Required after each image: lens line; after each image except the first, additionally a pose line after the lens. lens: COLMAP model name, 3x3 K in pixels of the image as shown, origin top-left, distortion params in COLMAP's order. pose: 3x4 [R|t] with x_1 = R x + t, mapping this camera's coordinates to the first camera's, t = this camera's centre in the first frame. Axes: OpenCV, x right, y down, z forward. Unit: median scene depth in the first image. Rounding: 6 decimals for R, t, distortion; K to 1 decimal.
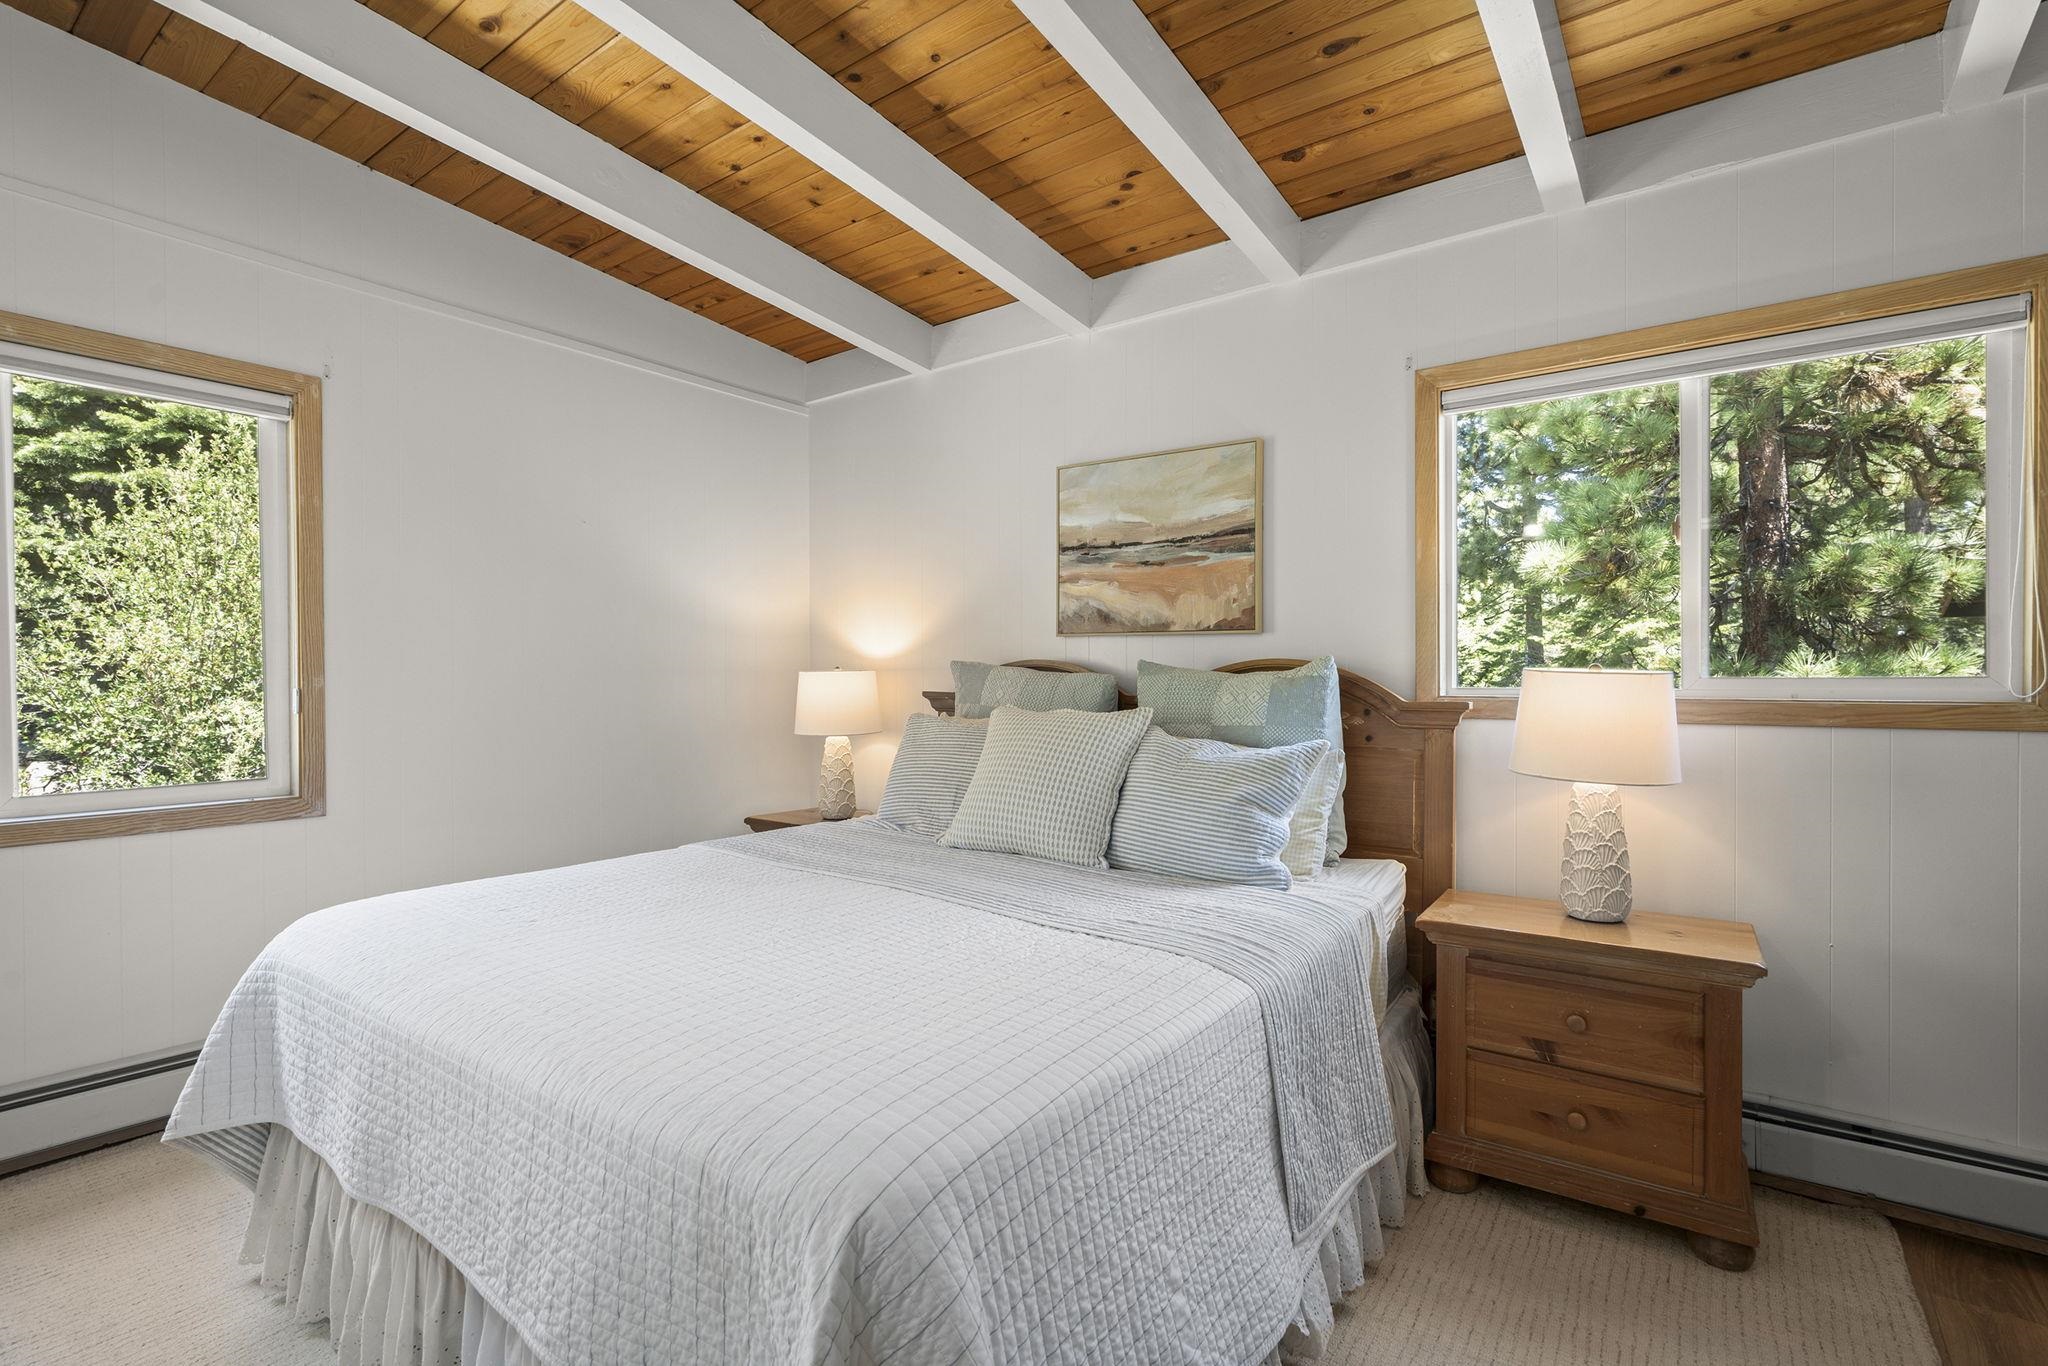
lens RADIAL K [[920.6, 0, 1020.8], [0, 920.6, 677.7], [0, 0, 1]] dist [-0.003842, -0.000353]
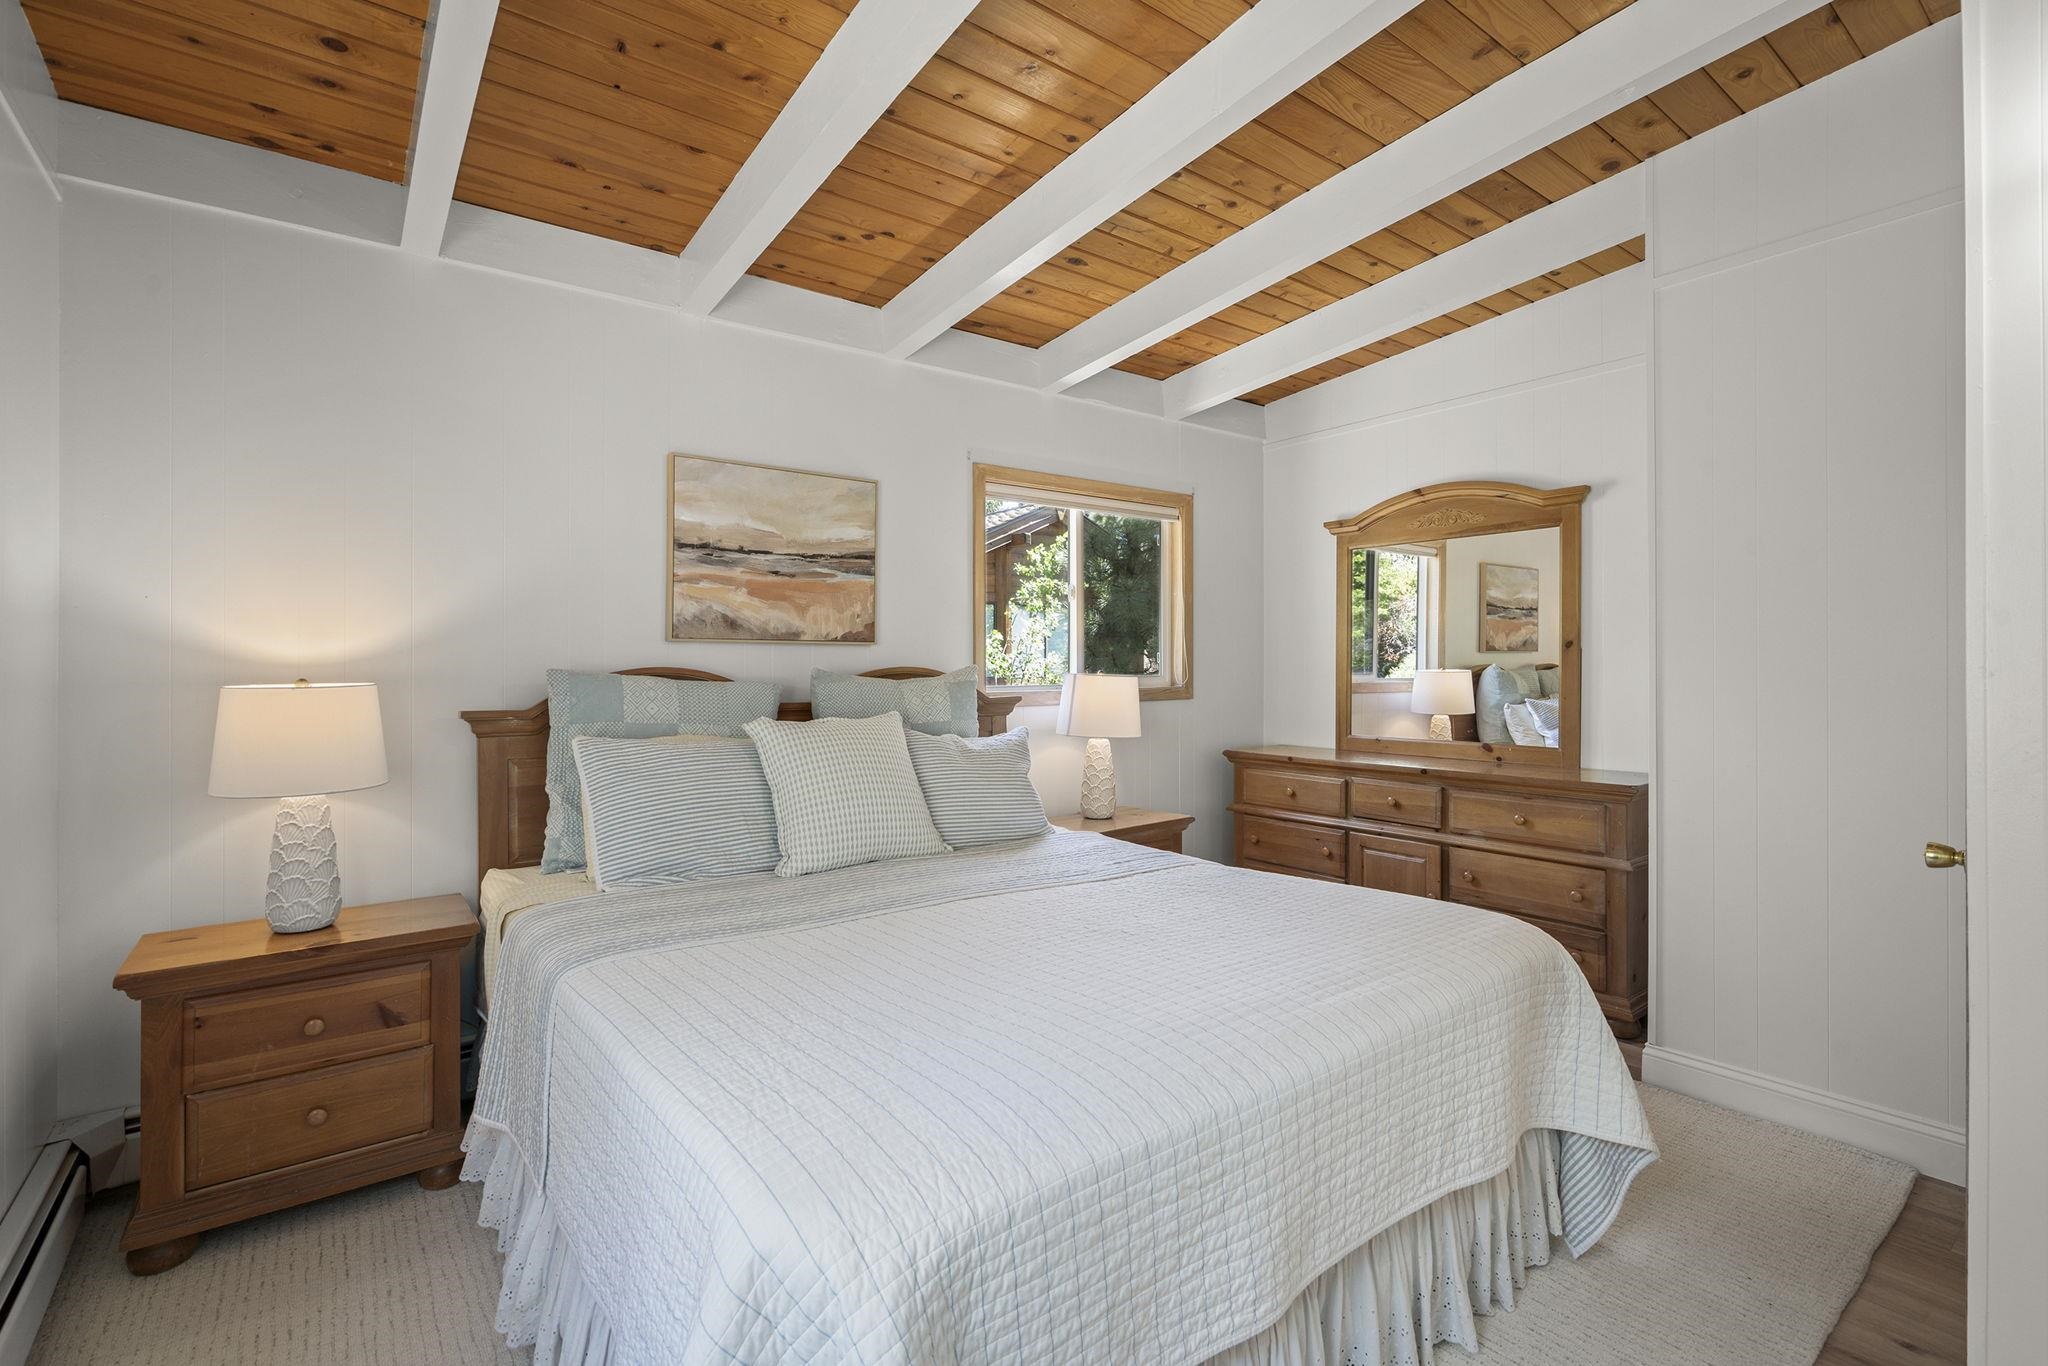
lens RADIAL K [[920.6, 0, 1020.8], [0, 920.6, 677.7], [0, 0, 1]] dist [-0.003842, -0.000353]
pose [[0.303623, -0.008340, 0.952756, -0.754516], [0.018455, 0.999826, 0.002870, -0.005979], [-0.952614, 0.016711, 0.303724, 0.430265]]
